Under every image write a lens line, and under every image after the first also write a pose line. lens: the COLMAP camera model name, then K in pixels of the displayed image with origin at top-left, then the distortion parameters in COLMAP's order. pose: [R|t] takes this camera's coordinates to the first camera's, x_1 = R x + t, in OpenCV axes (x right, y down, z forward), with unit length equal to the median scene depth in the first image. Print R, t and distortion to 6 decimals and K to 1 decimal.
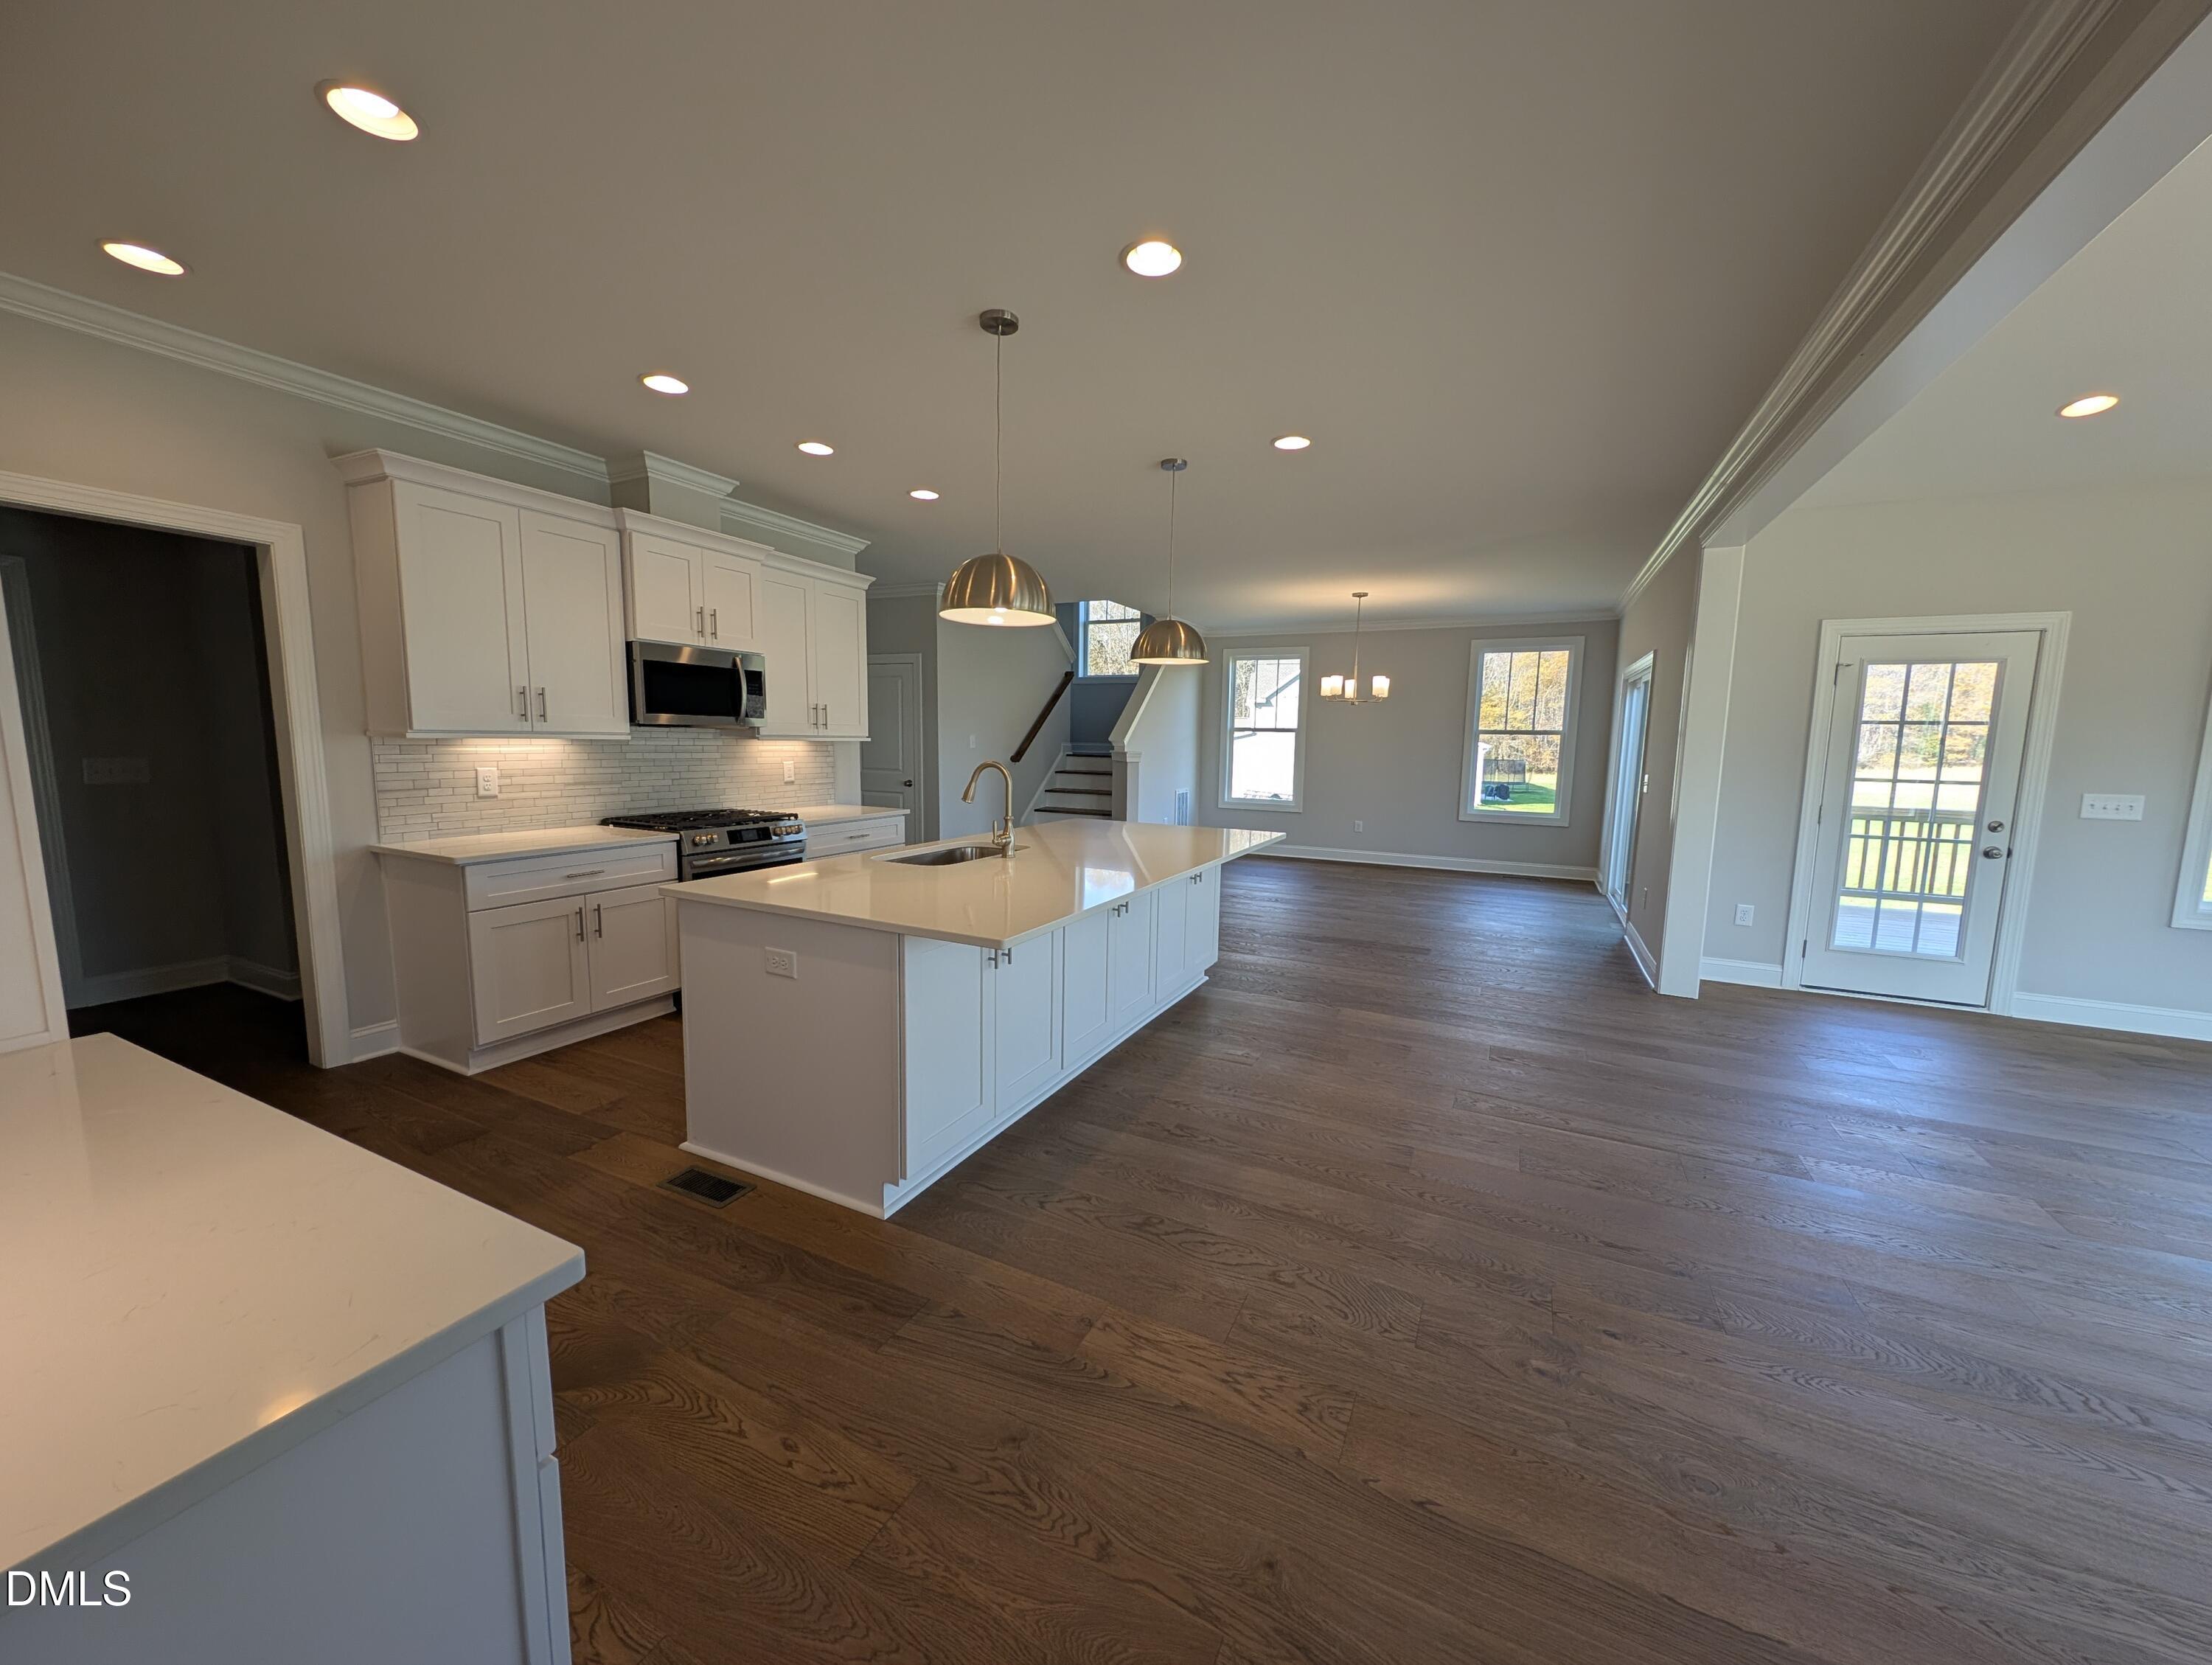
lens RADIAL K [[825.4, 0, 1094.1], [0, 825.4, 840.7], [0, 0, 1]] dist [0.006068, -0.003771]
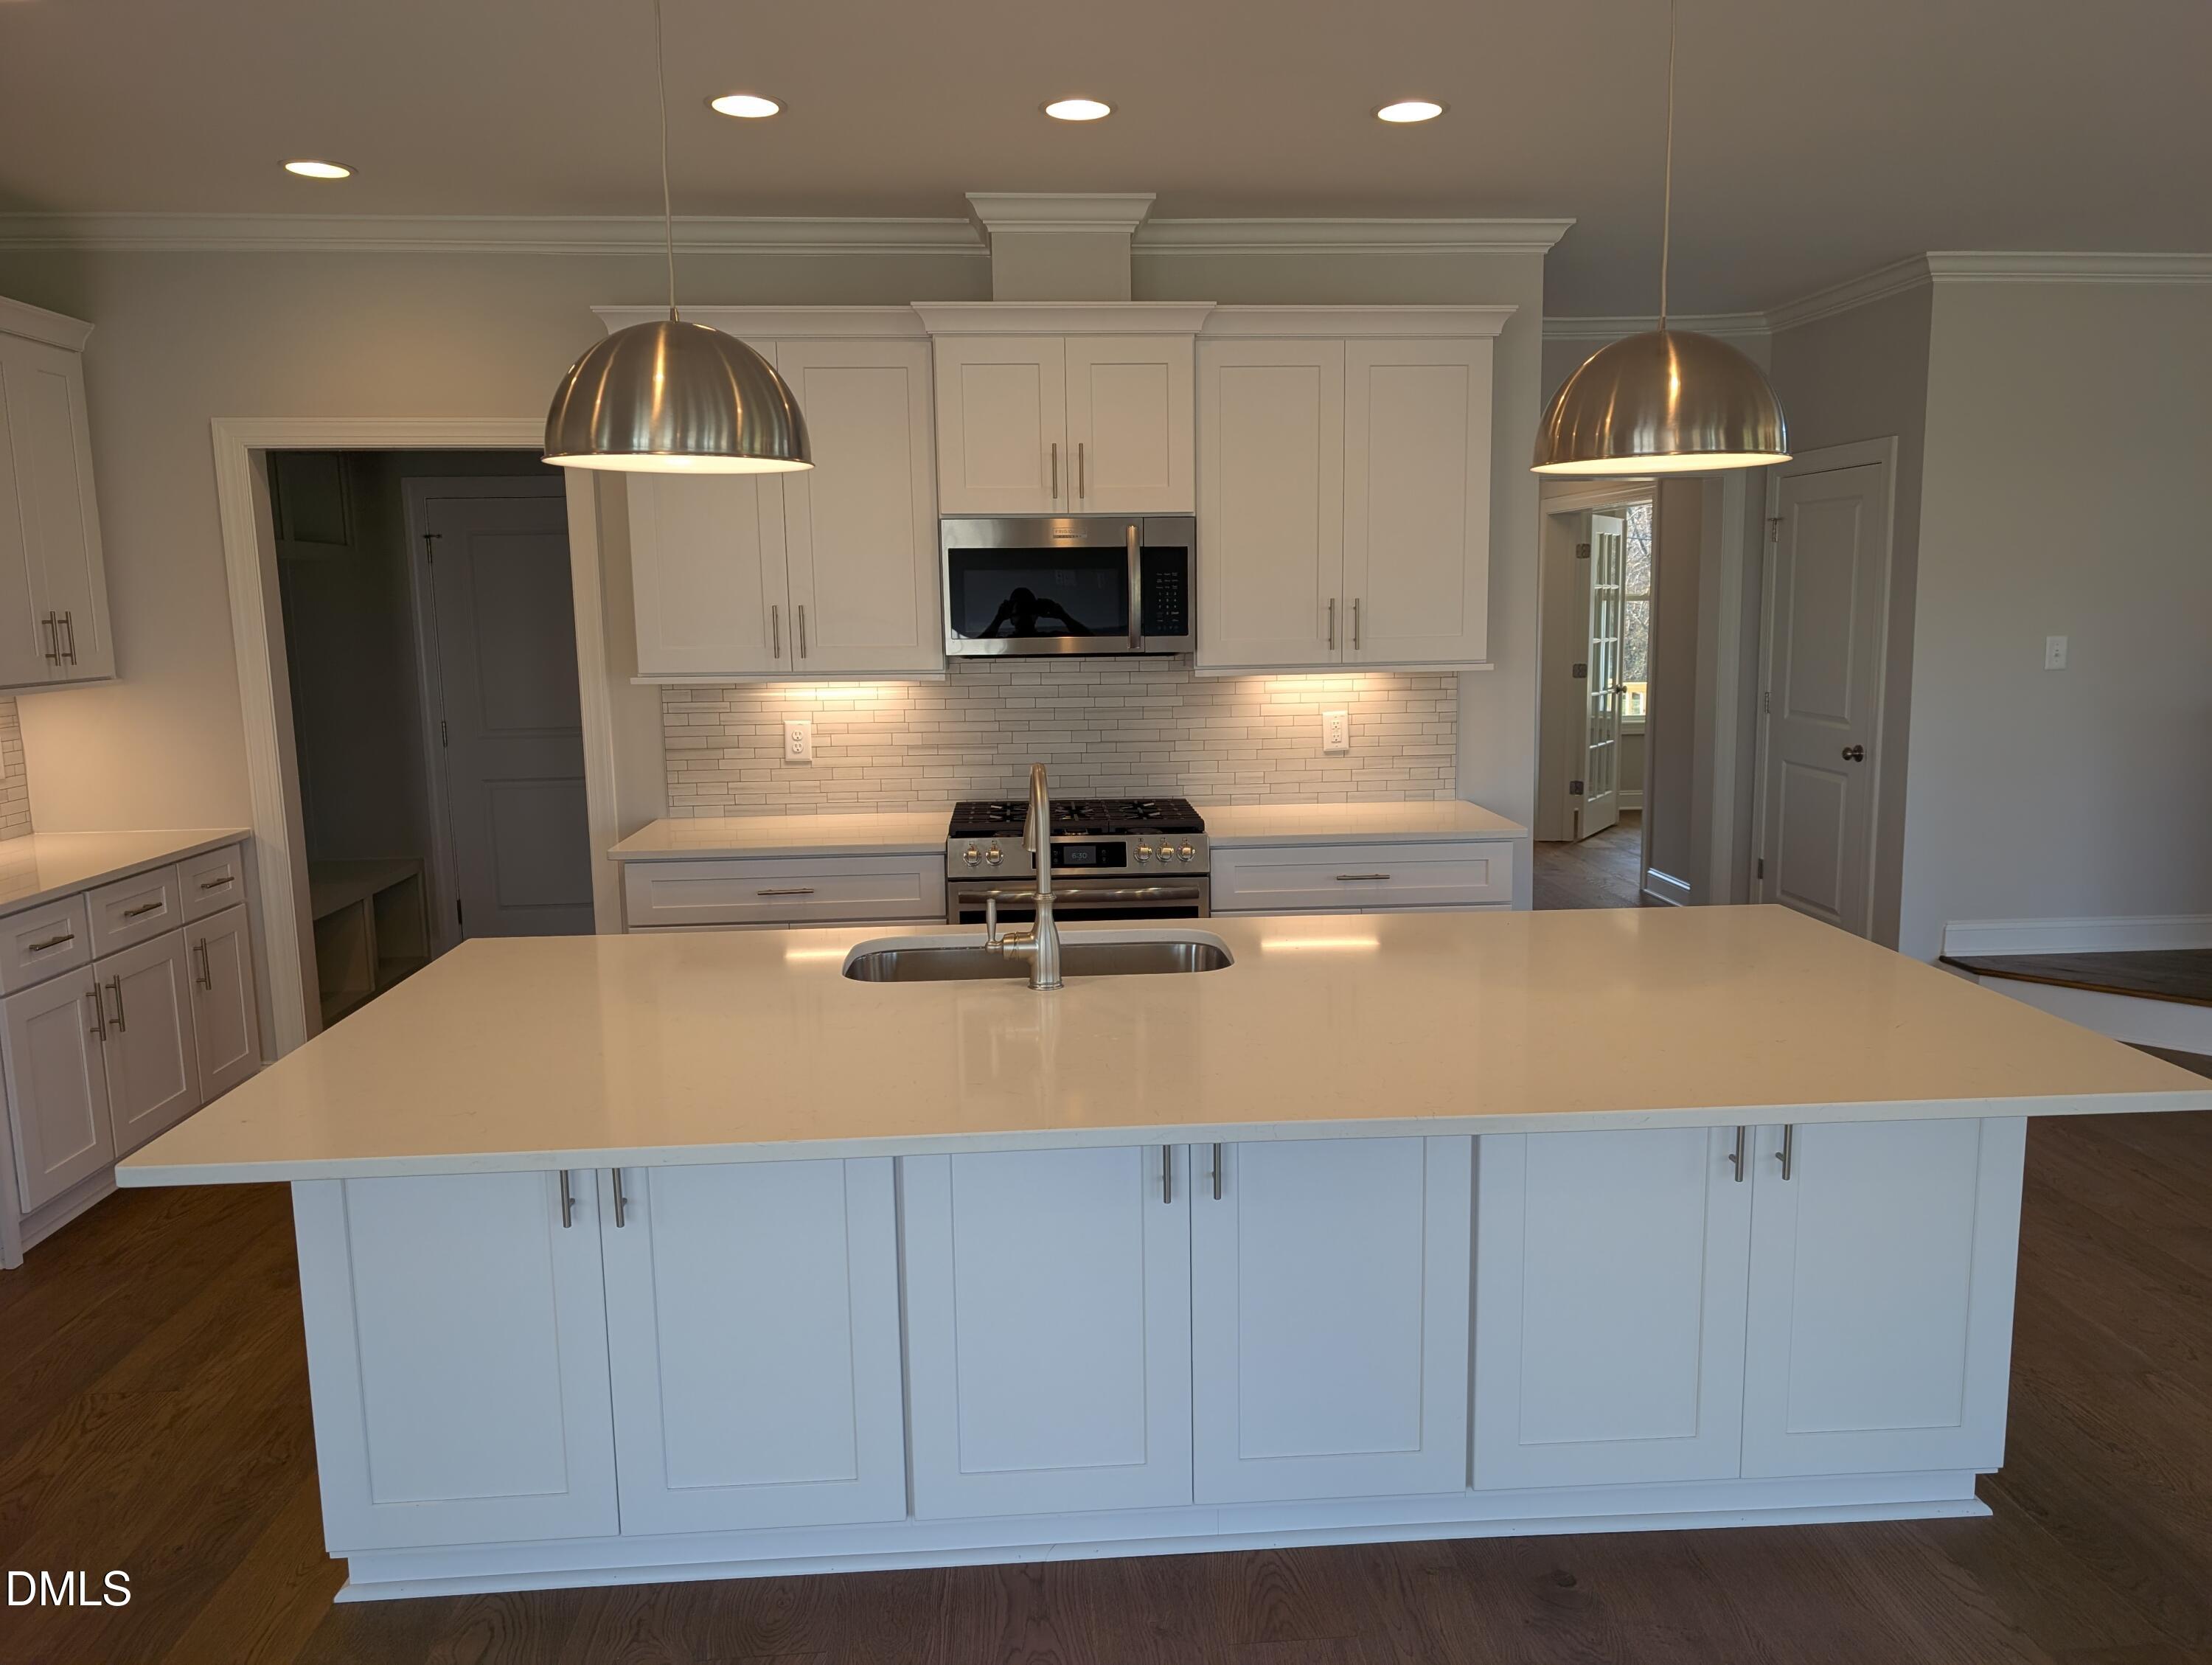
lens RADIAL K [[1571.6, 0, 1136.9], [0, 1571.6, 841.5], [0, 0, 1]] dist [0.026546, -0.011591]
pose [[0.517432, 0.105657, -0.849177, 0.487747], [-0.084108, 0.993823, 0.072404, -0.095221], [0.851581, 0.033959, 0.523122, 0.492278]]
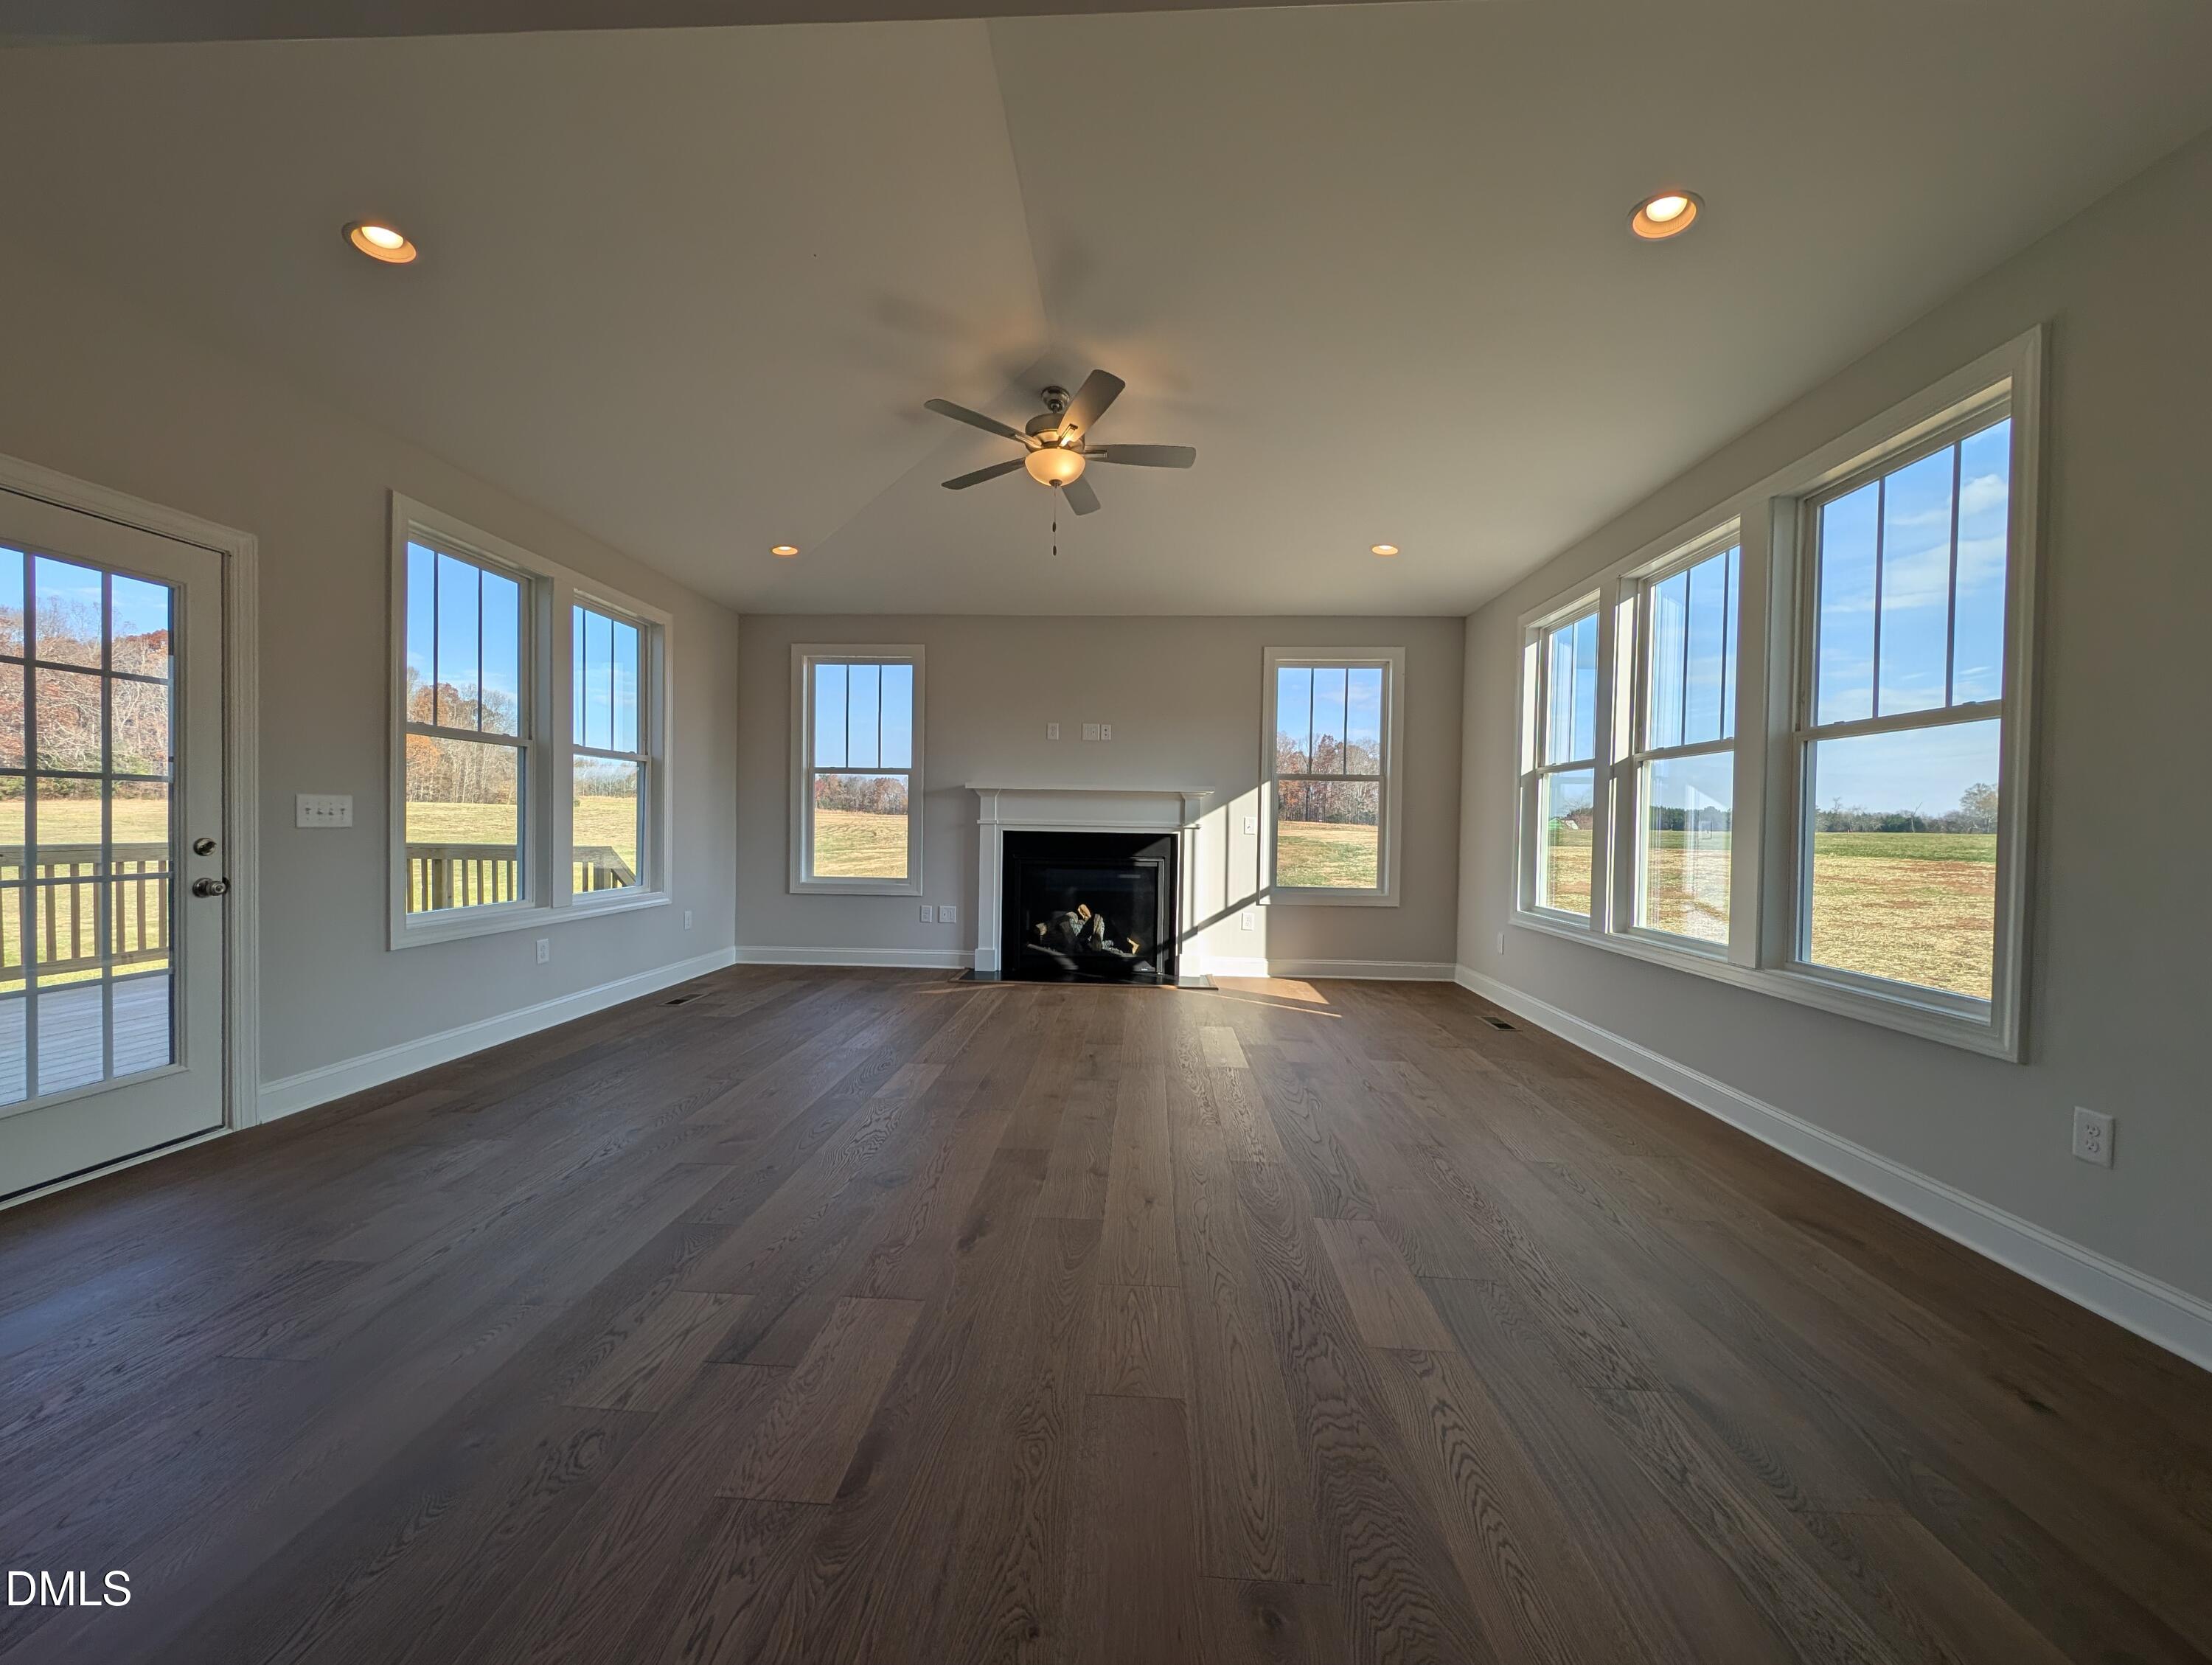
lens RADIAL K [[825.4, 0, 1093.1], [0, 825.4, 836.4], [0, 0, 1]] dist [0.006068, -0.003771]
pose [[-0.389701, -0.039832, 0.920080, 0.237290], [0.093730, 0.992161, 0.082652, -0.013704], [-0.916159, 0.118449, -0.382913, 0.626115]]
